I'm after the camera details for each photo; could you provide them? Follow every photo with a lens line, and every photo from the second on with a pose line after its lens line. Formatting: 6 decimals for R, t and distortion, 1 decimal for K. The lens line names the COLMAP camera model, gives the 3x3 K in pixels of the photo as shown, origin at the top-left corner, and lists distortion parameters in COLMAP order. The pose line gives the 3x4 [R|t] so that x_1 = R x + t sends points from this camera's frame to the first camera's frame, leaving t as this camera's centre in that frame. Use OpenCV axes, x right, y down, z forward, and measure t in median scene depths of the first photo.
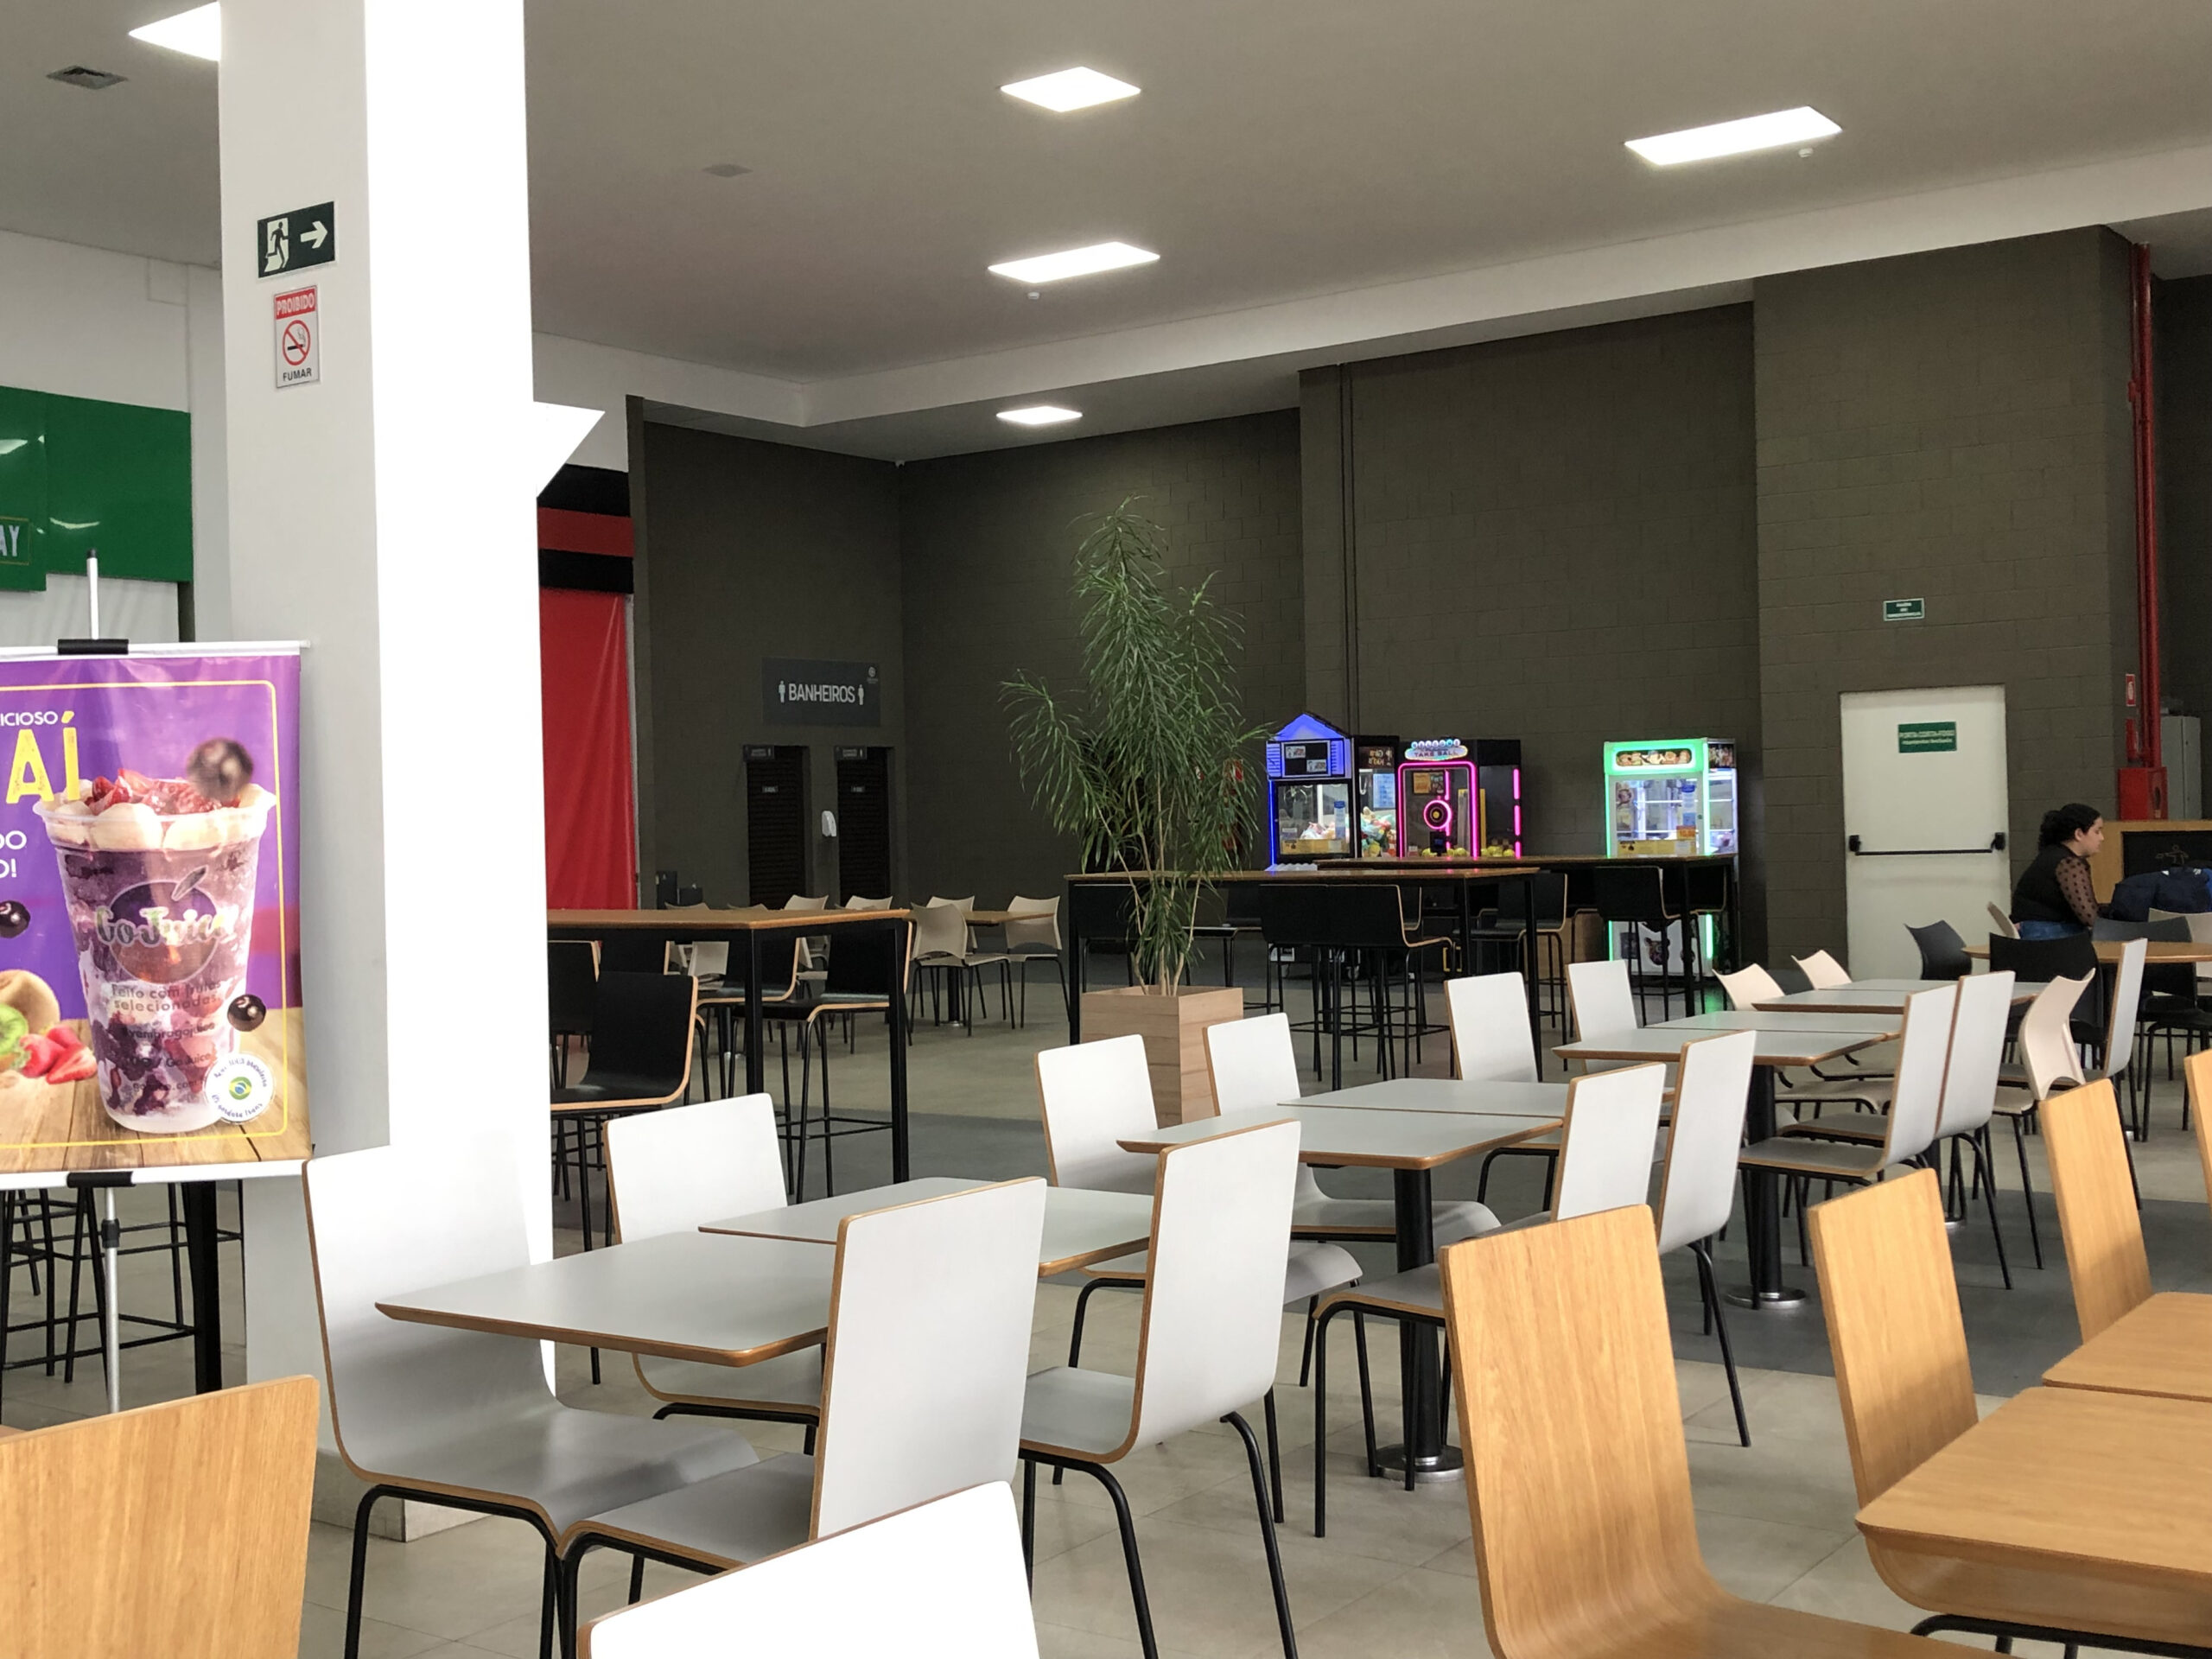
lens RADIAL K [[2472.4, 0, 1106.0], [0, 2472.4, 832.3], [0, 0, 1]] dist [0.003643, 0.000000]
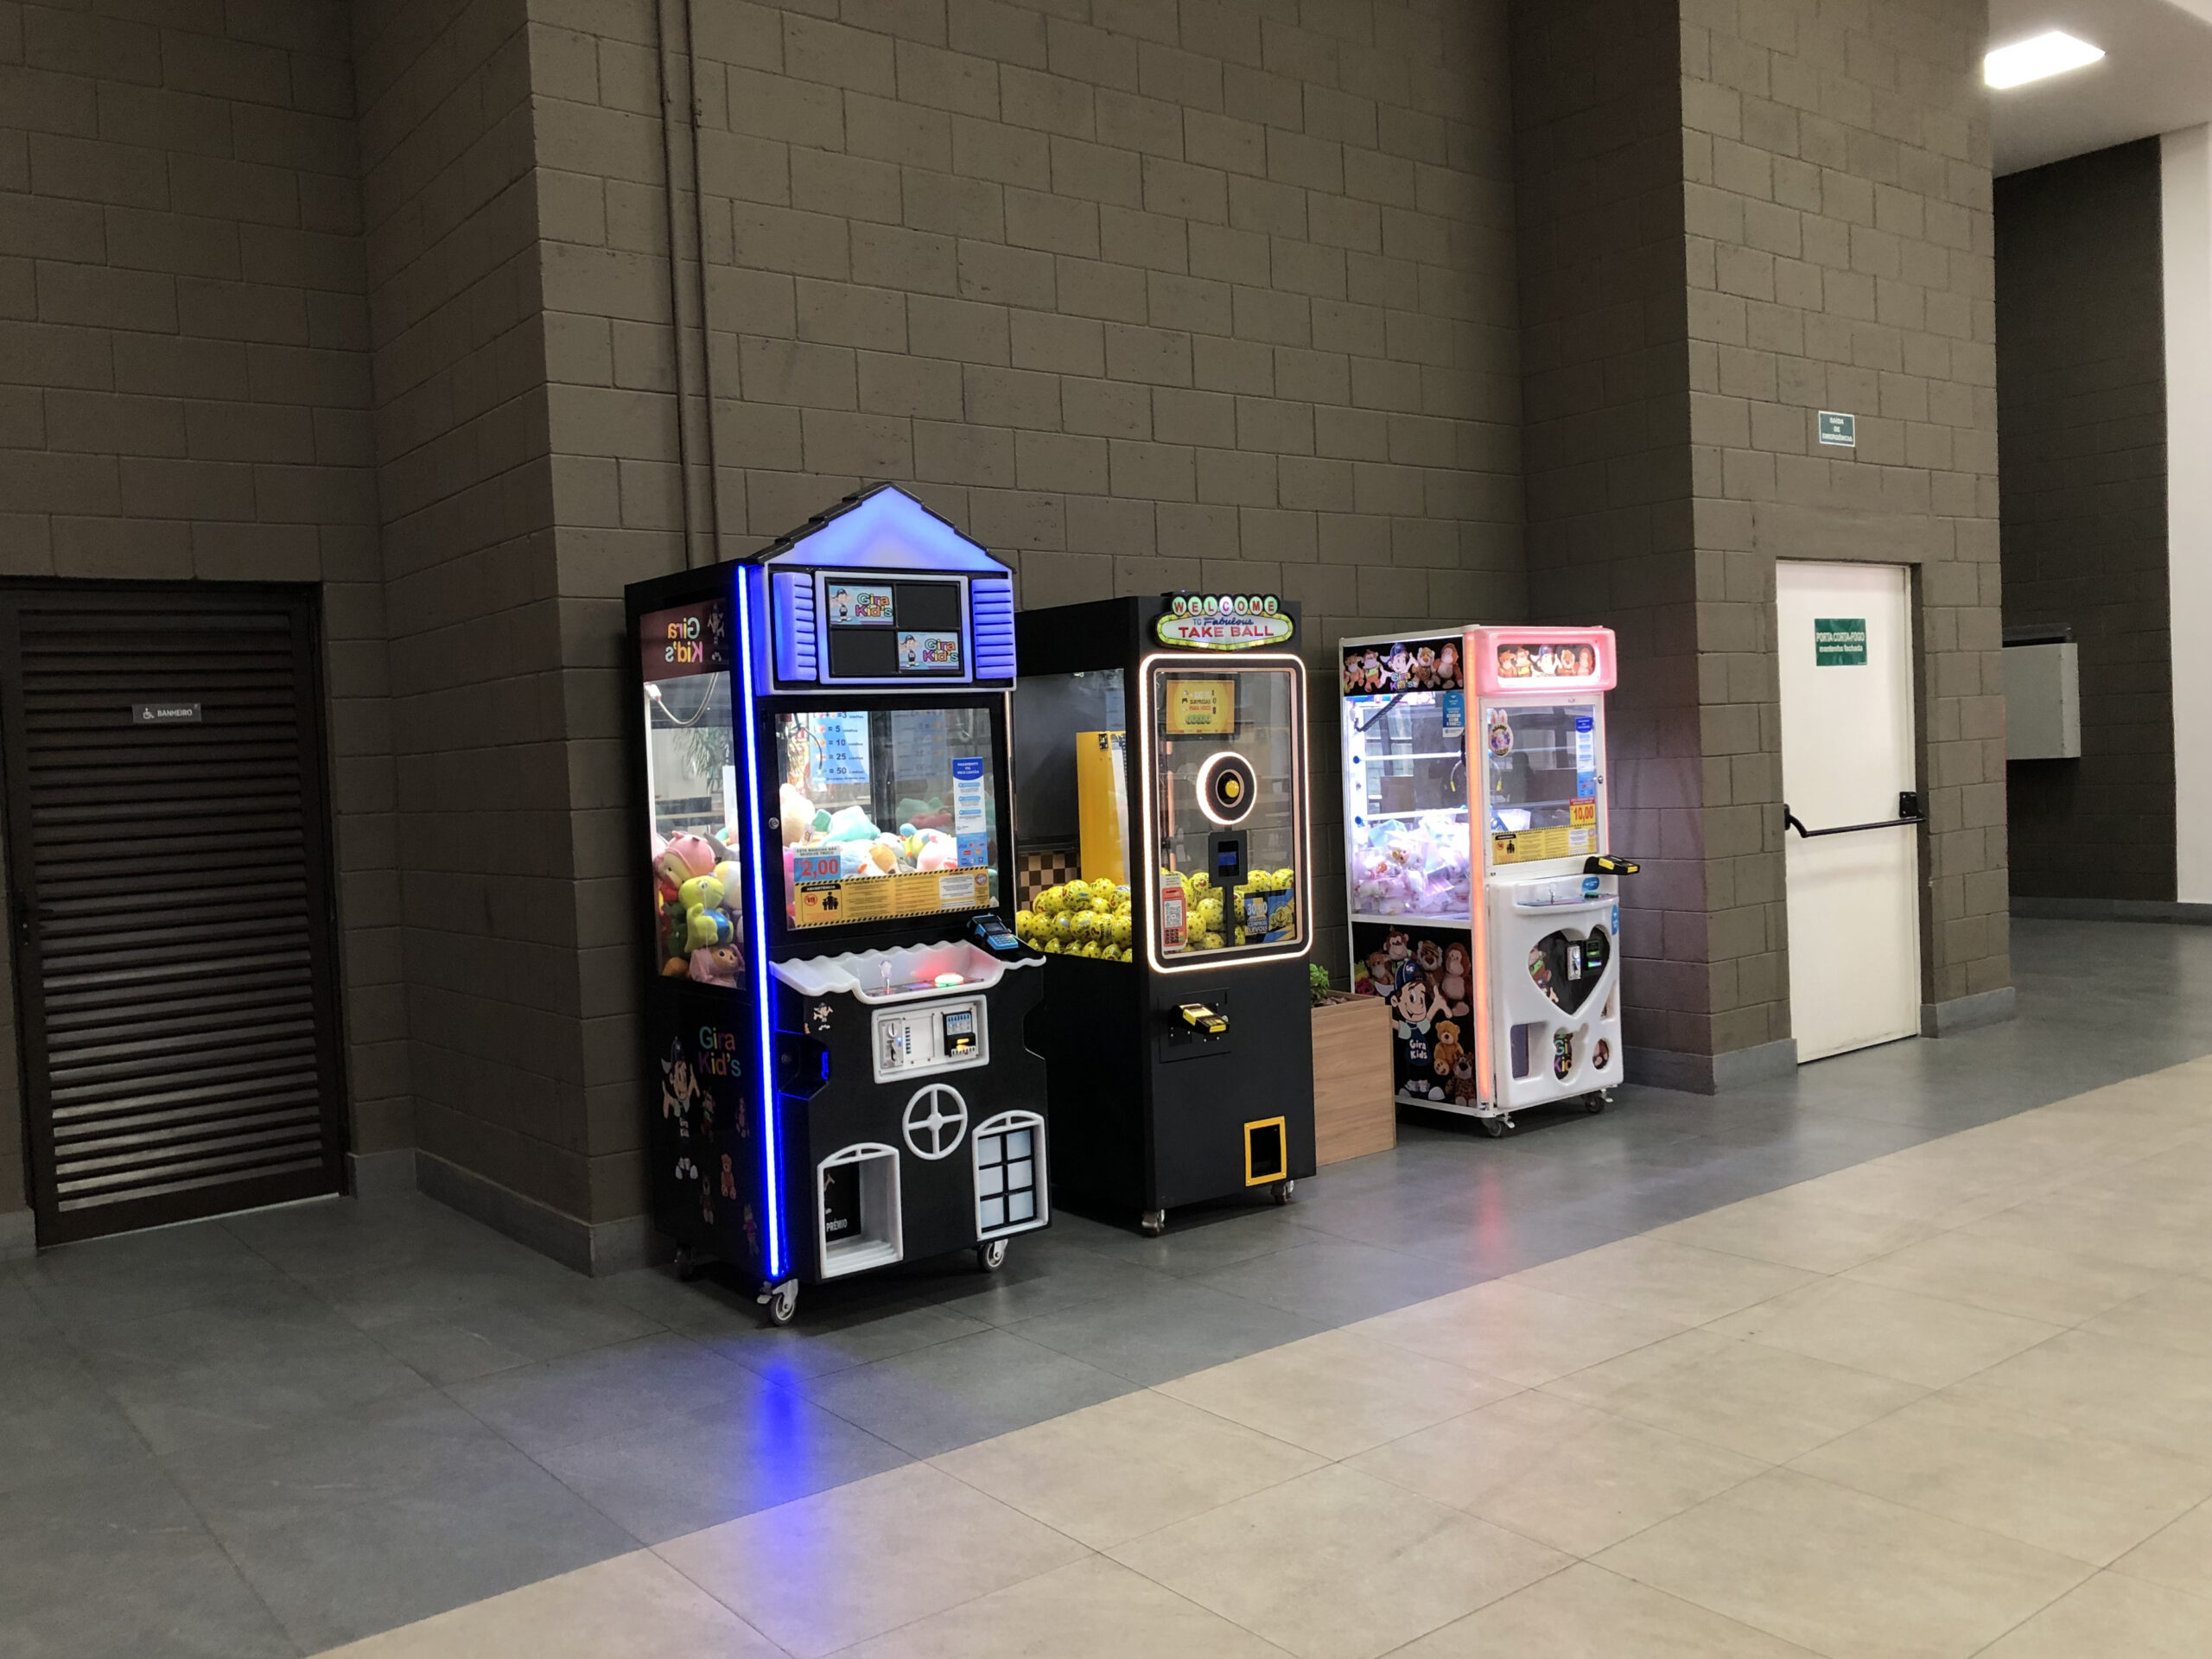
lens RADIAL K [[1843.7, 0, 1104.3], [0, 1843.7, 818.7], [0, 0, 1]] dist [-0.015116, -0.004565]
pose [[0.302592, -0.032818, 0.952555, -0.153377], [0.031105, 0.999215, 0.024545, -0.010602], [-0.952613, 0.022202, 0.303375, 0.974352]]
